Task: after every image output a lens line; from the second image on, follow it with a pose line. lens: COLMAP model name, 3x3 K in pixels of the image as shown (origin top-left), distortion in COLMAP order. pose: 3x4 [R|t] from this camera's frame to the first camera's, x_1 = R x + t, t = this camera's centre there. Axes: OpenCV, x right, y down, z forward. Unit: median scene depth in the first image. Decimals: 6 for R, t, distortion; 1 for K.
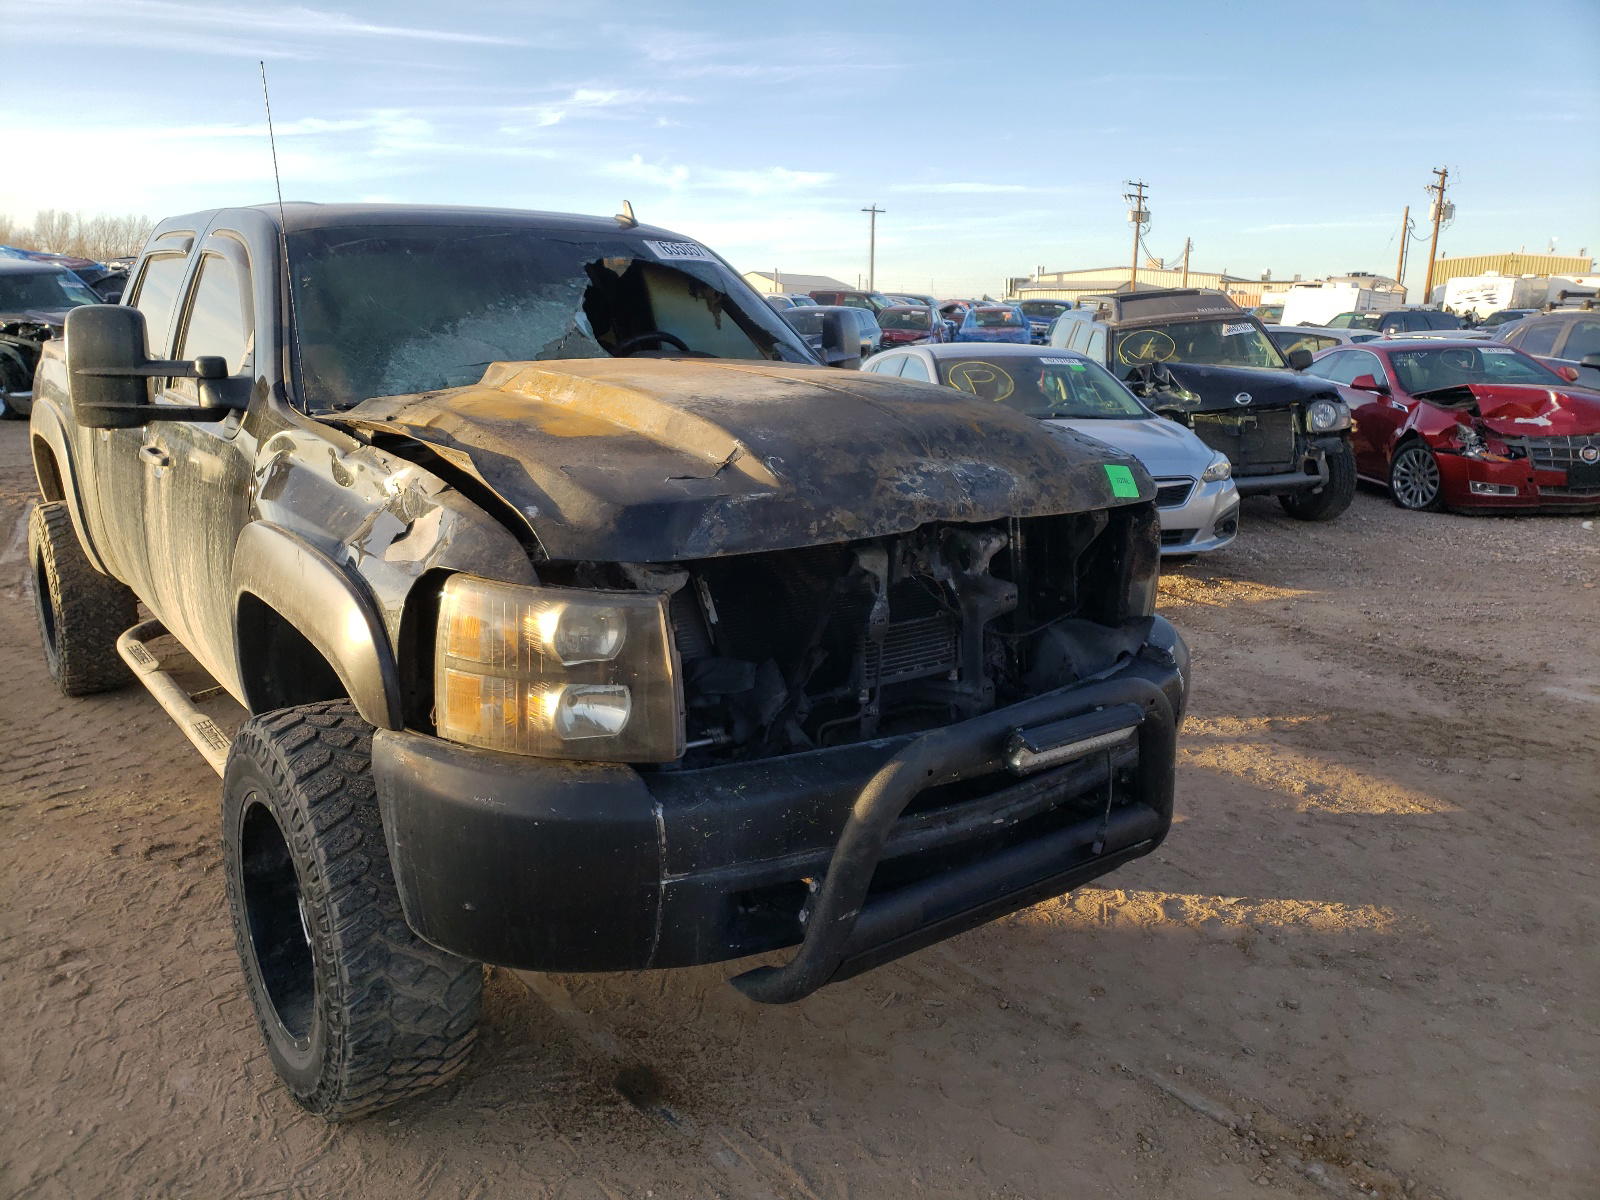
lens RADIAL K [[1234.9, 0, 774.1], [0, 1234.9, 582.5], [0, 0, 1]] dist [0.061601, -0.062694]
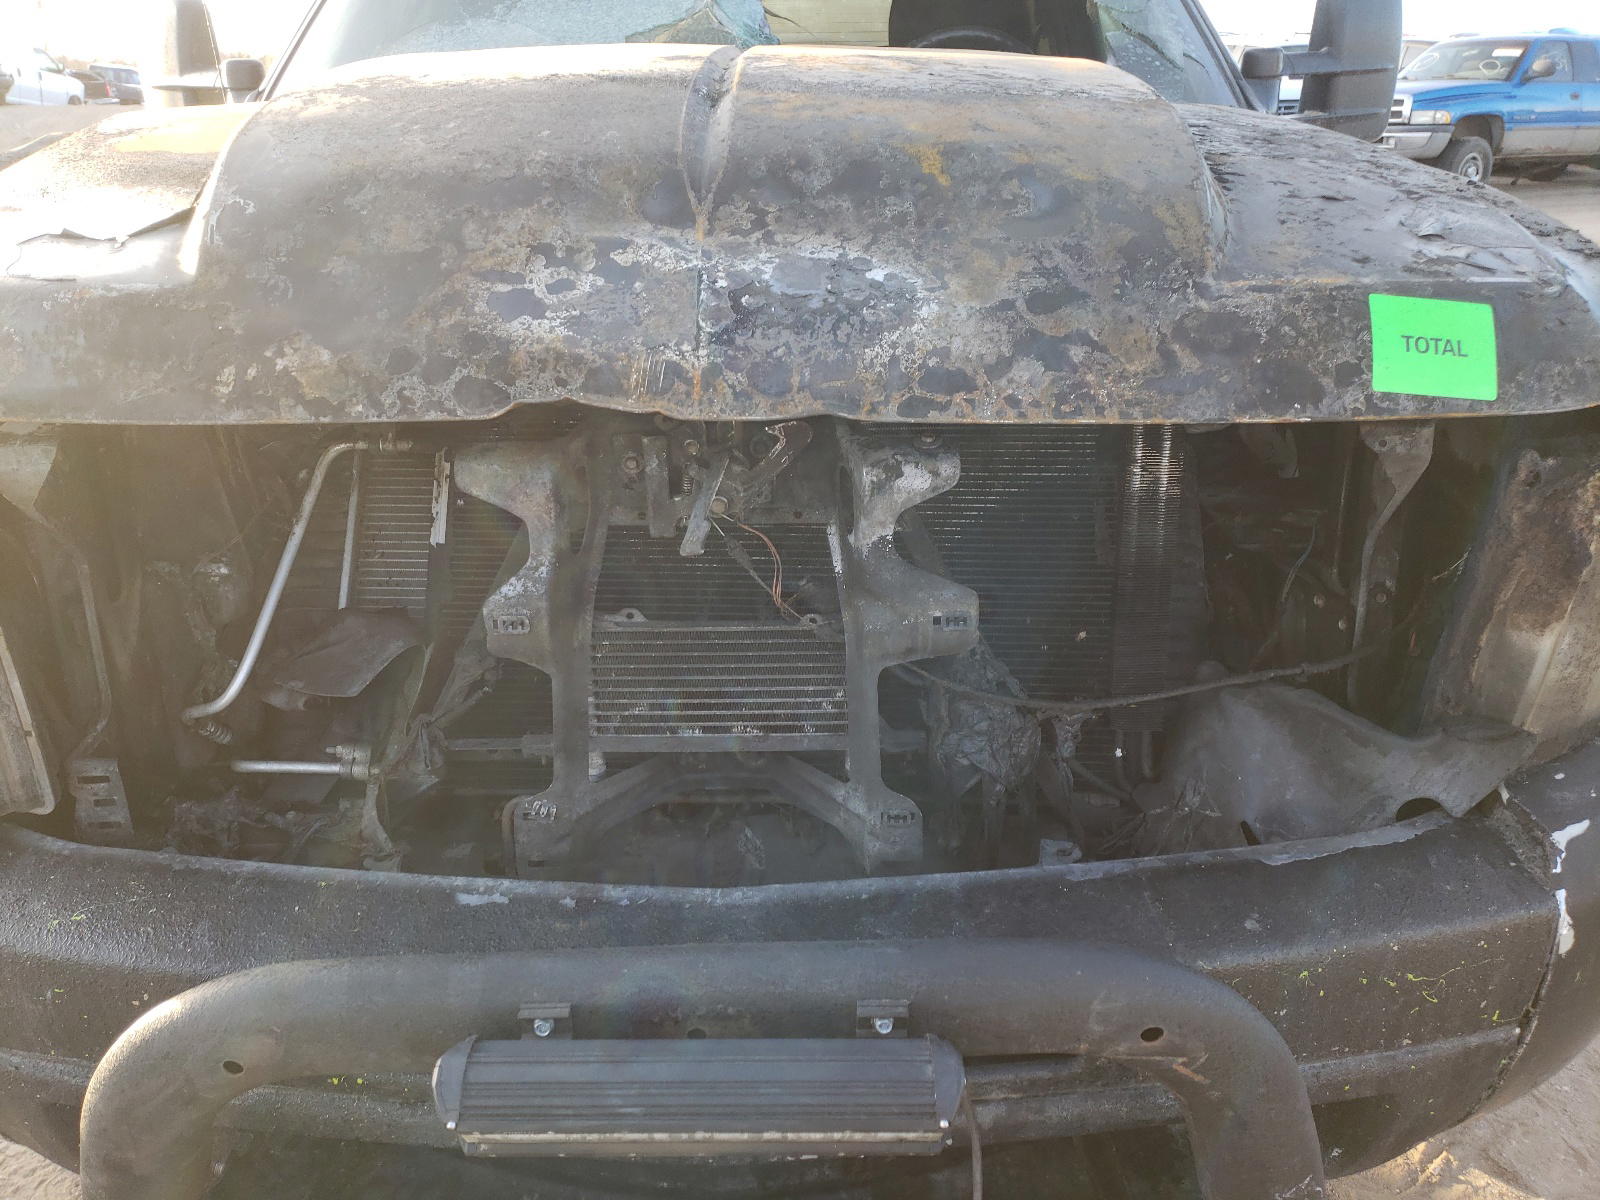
lens RADIAL K [[1236.0, 0, 784.3], [0, 1236.0, 604.3], [0, 0, 1]] dist [0.078238, -0.052812]
pose [[0.815277, 0.210680, -0.539386, 0.327847], [-0.116265, 0.972054, 0.203943, -0.061114], [0.567279, -0.103558, 0.816988, 0.597288]]
